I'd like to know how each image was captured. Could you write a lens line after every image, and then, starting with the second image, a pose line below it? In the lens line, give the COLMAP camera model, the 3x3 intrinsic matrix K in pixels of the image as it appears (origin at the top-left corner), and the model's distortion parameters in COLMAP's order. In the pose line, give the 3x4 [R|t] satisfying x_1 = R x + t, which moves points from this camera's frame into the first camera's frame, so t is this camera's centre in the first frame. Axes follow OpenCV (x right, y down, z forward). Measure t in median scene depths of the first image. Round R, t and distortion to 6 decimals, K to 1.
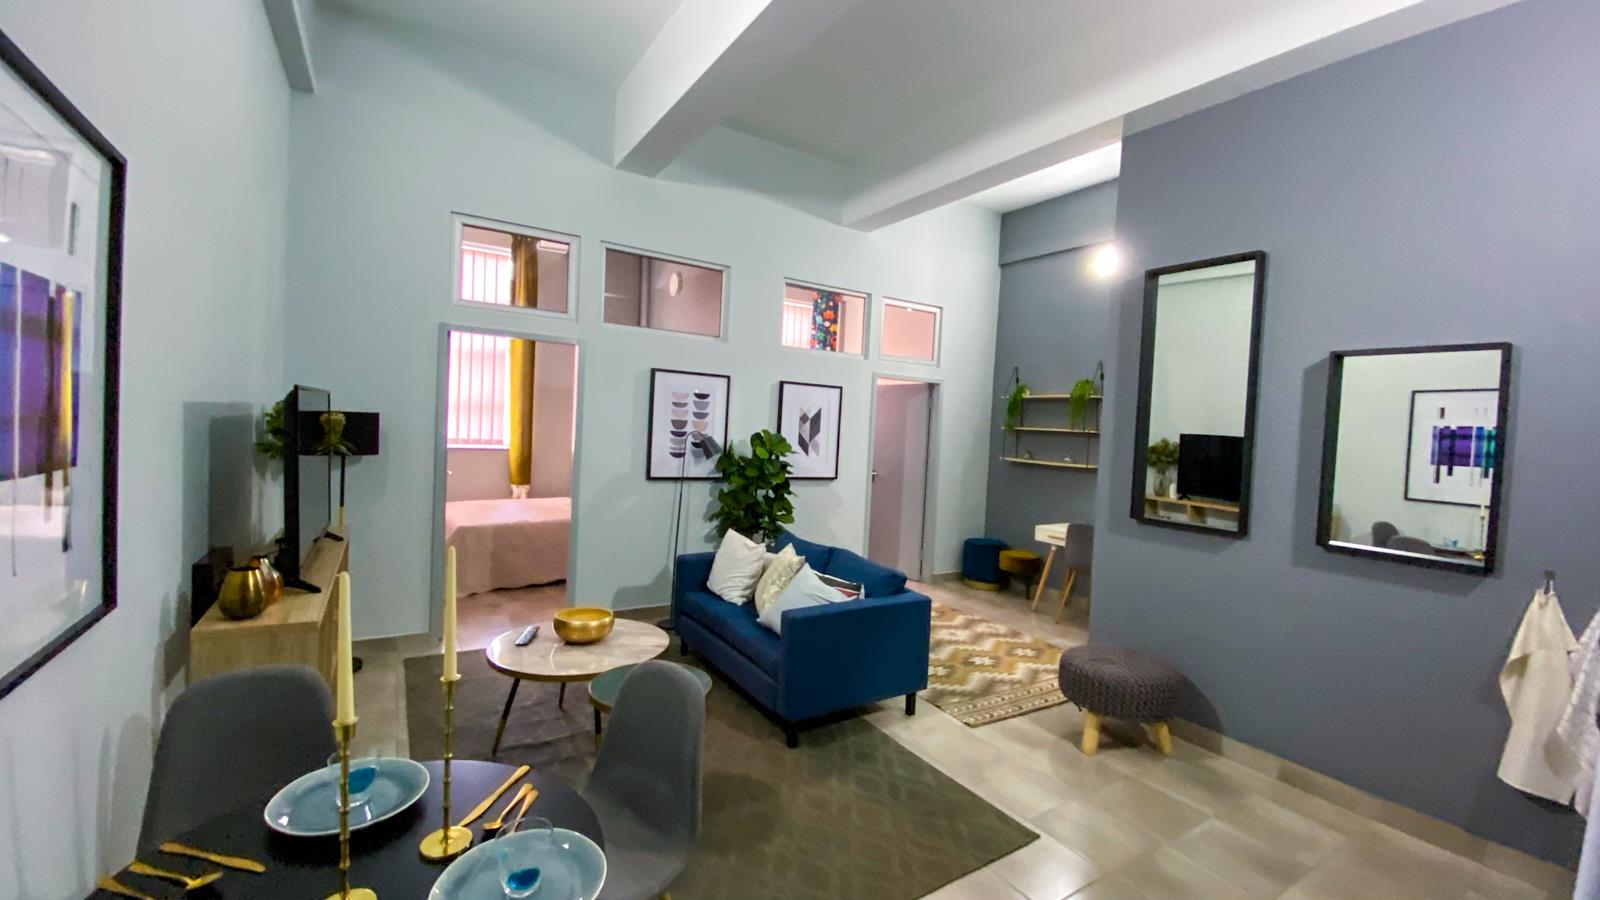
lens RADIAL K [[643.2, 0, 800.9], [0, 643.2, 445.1], [0, 0, 1]] dist [0.031318, -0.025976]
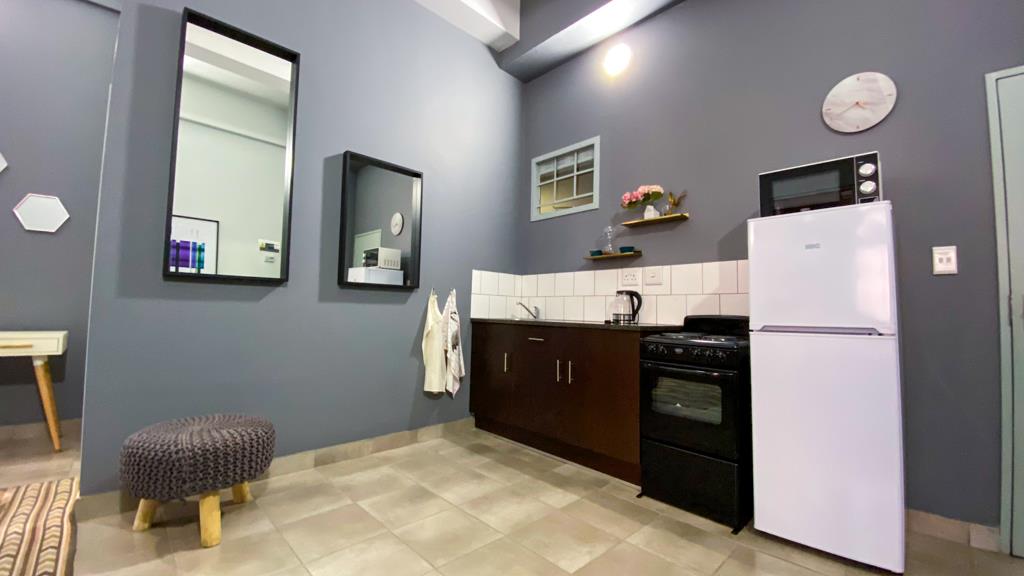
lens RADIAL K [[408.7, 0, 512.0], [0, 408.7, 288.0], [0, 0, 1]] dist [0.032336, -0.030443]
pose [[-0.199190, 0.007252, 0.979934, -0.099593], [0.004845, 0.999968, -0.006415, 0.105838], [-0.979949, 0.003470, -0.199219, 0.498434]]
